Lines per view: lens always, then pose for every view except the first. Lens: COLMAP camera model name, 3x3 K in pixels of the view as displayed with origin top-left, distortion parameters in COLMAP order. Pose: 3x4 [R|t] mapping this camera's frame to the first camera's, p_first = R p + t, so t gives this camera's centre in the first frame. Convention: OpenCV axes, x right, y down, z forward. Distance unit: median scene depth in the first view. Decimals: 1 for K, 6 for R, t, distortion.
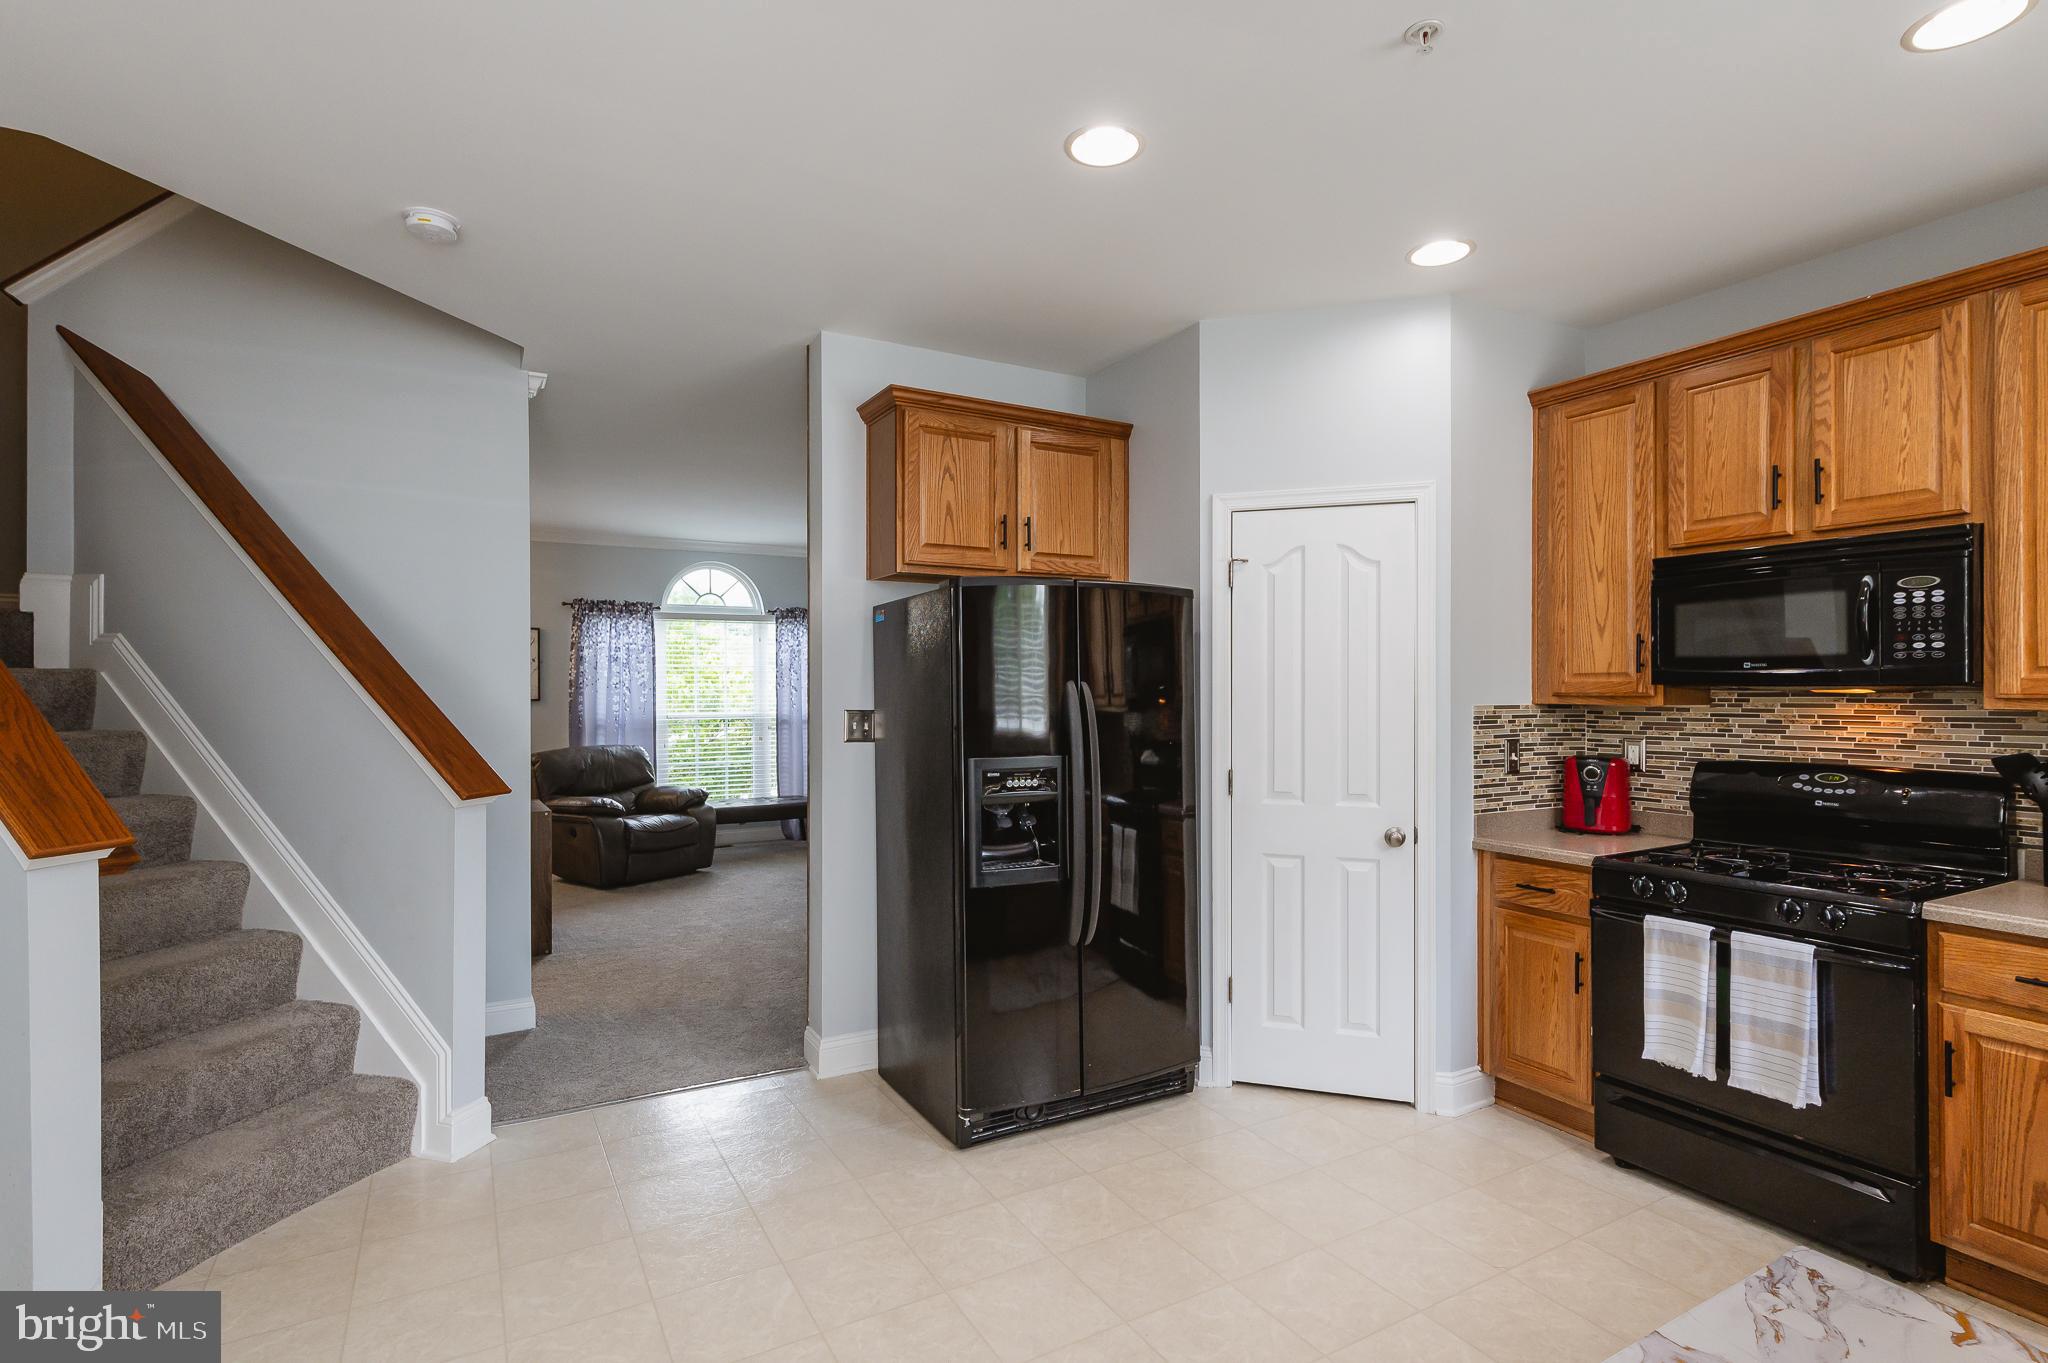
lens RADIAL K [[1014.4, 0, 1017.7], [0, 1014.4, 684.4], [0, 0, 1]] dist [0.002638, 0.002171]
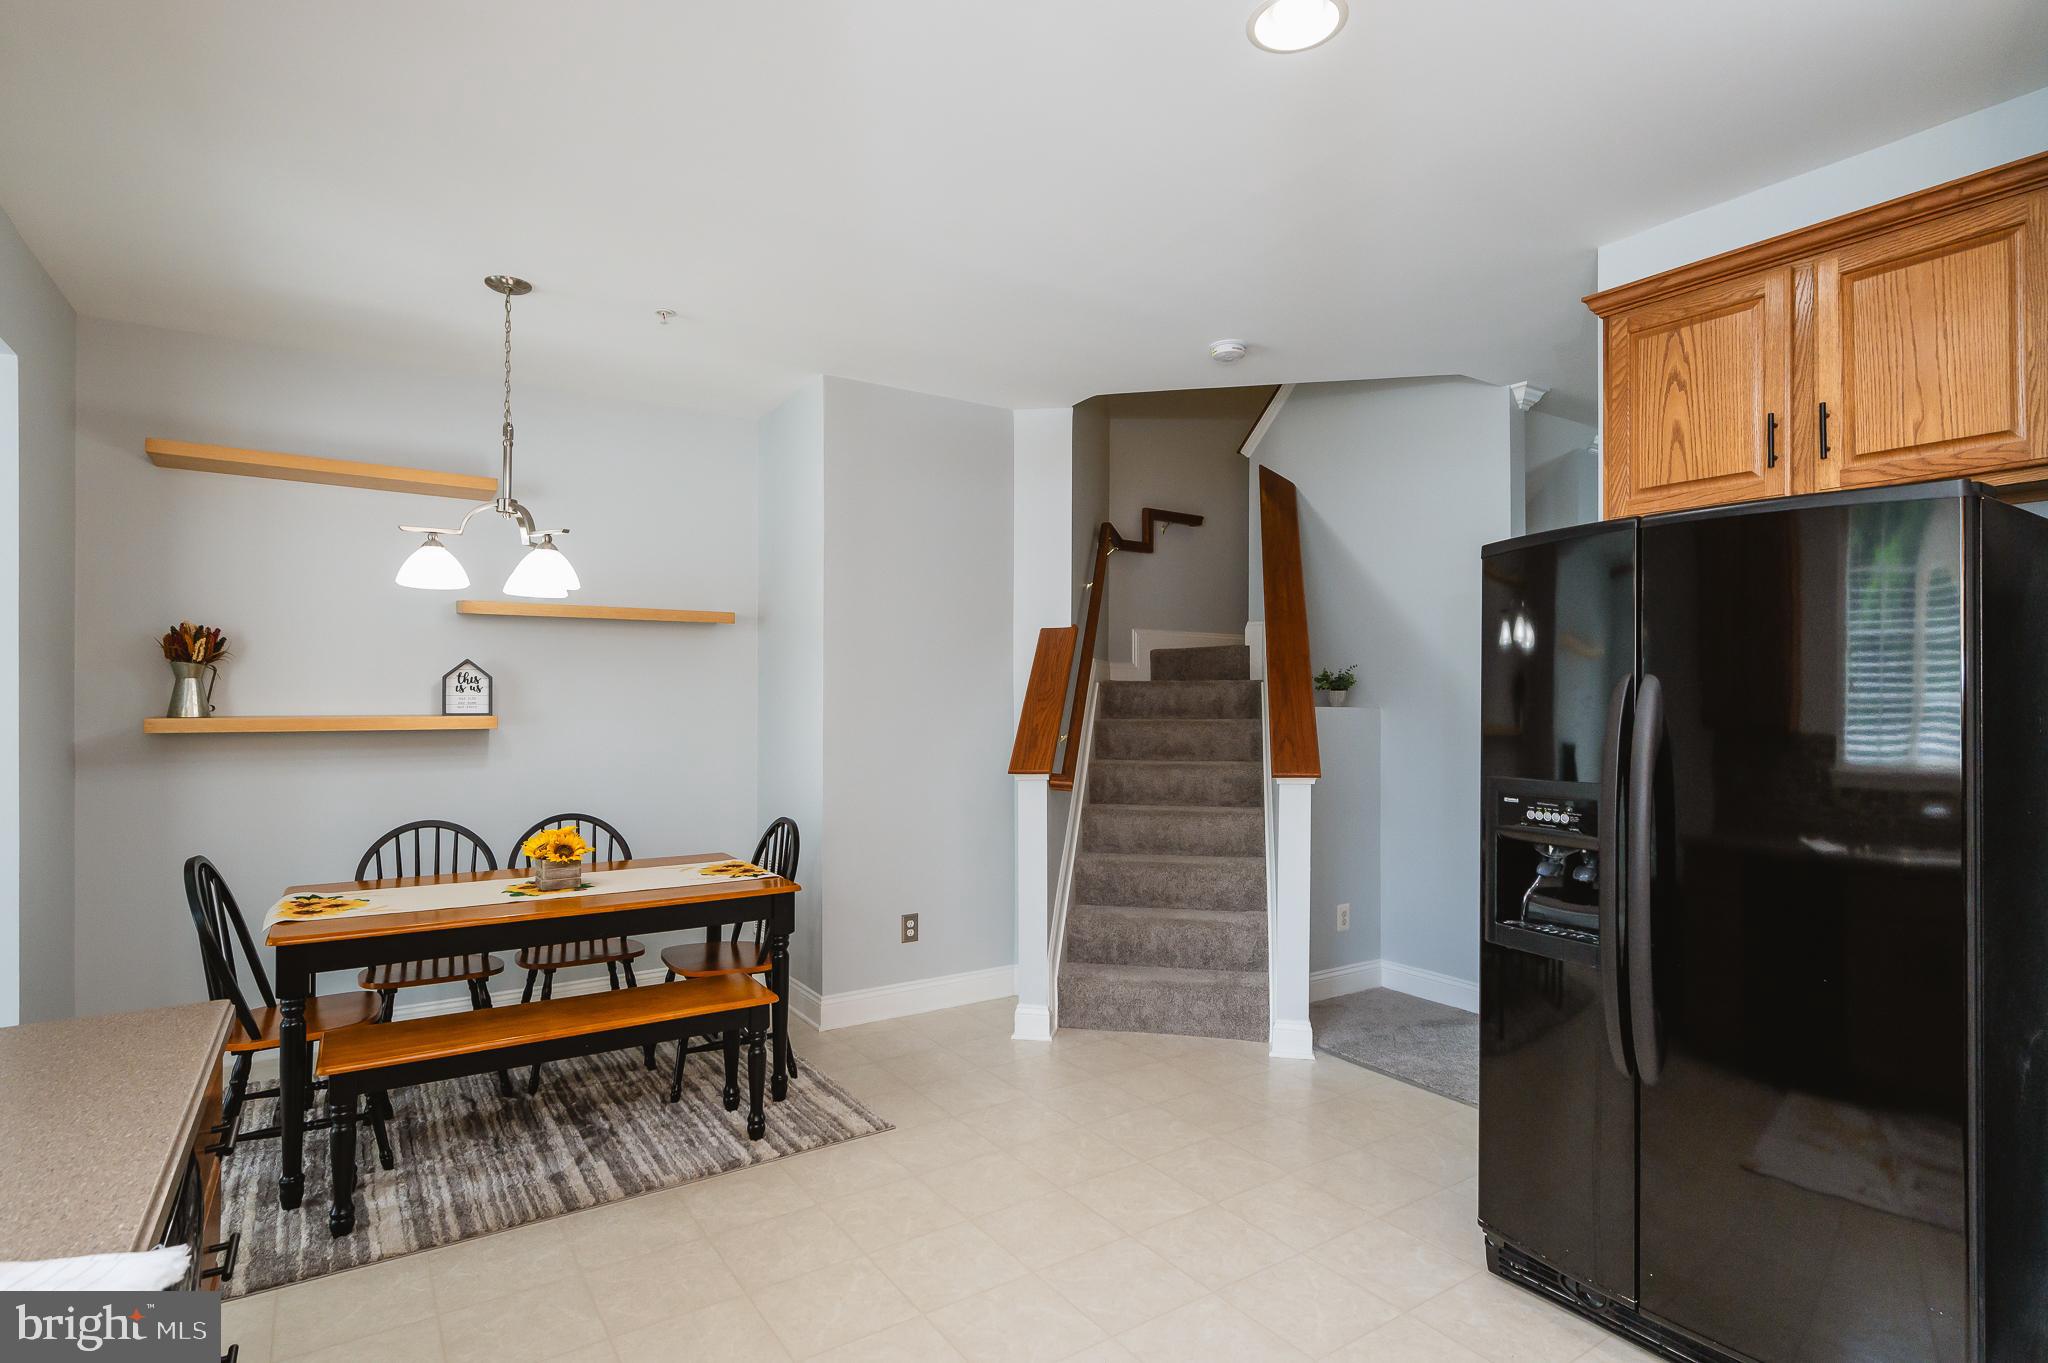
lens RADIAL K [[1014.4, 0, 987.0], [0, 1014.4, 695.9], [0, 0, 1]] dist [0.002638, 0.002171]
pose [[0.048323, -0.002475, -0.998829, 0.660561], [-0.002294, 0.999994, -0.002589, 0.013531], [0.998829, 0.002416, 0.048317, 0.528867]]
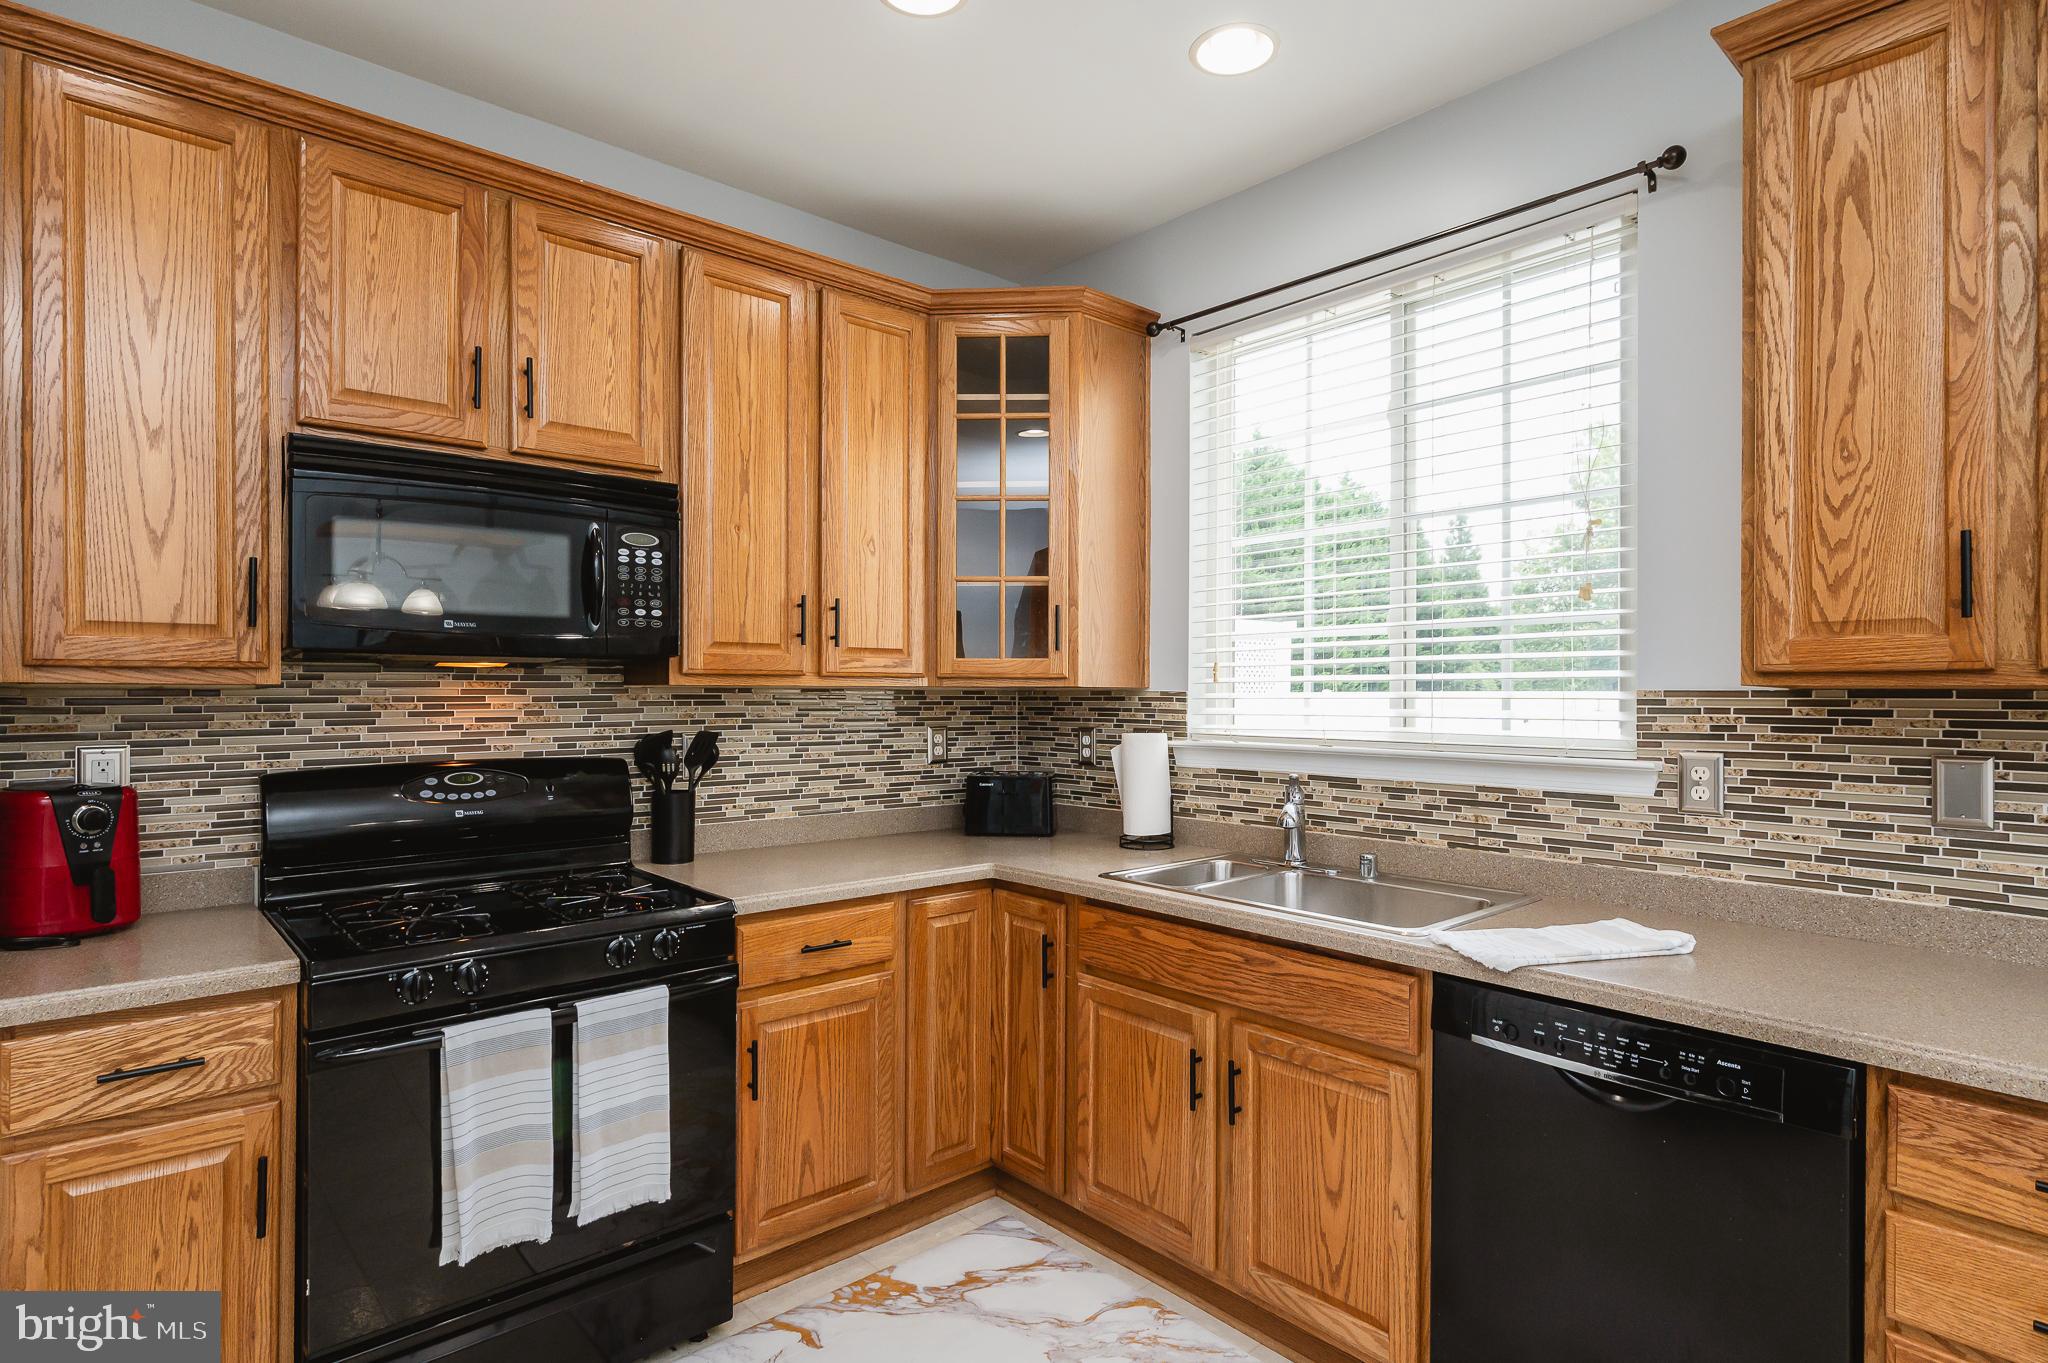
lens RADIAL K [[1064.2, 0, 1015.1], [0, 1064.2, 690.4], [0, 0, 1]] dist [0.003411, -0.000716]
pose [[-0.213599, -0.000669, 0.976921, -0.059371], [-0.005838, 0.999983, -0.000591, 0.021186], [-0.976904, -0.005830, -0.213599, 0.680183]]
